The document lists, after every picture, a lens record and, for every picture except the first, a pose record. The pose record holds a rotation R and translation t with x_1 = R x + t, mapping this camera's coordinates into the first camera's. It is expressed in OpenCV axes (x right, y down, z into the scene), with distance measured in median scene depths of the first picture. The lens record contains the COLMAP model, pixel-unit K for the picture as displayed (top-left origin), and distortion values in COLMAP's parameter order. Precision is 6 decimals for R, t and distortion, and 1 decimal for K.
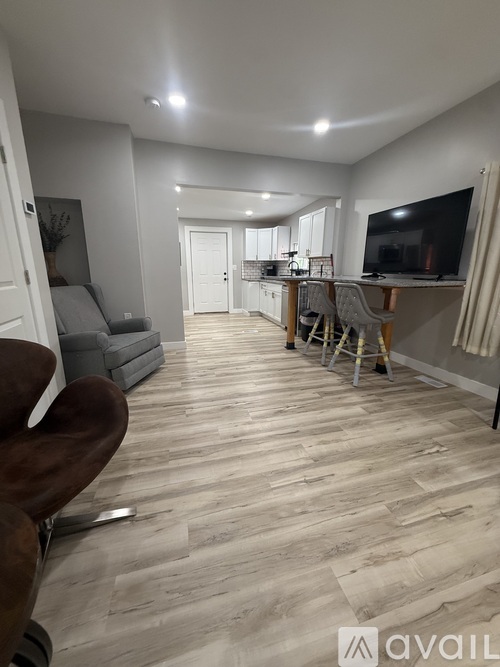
lens RADIAL K [[267.4, 0, 252.3], [0, 267.4, 334.8], [0, 0, 1]] dist [0.000674, -0.000335]
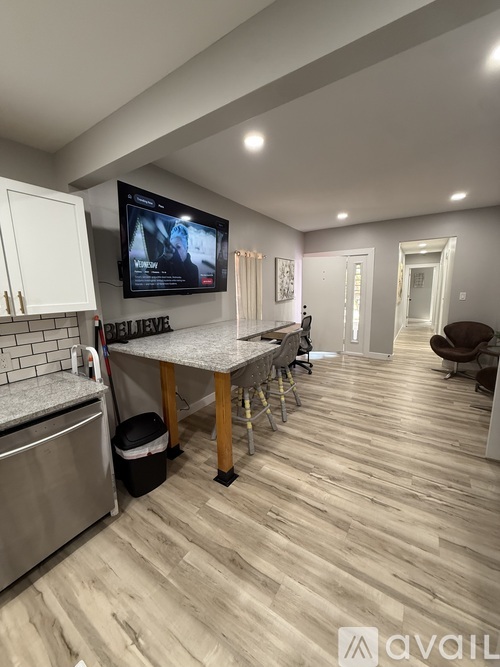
lens RADIAL K [[267.4, 0, 250.9], [0, 267.4, 330.8], [0, 0, 1]] dist [0.000674, -0.000335]
pose [[-0.657722, -0.106974, 0.745626, -0.337320], [0.203674, 0.927737, 0.312764, -0.503081], [-0.725202, 0.357577, -0.588405, 1.557228]]
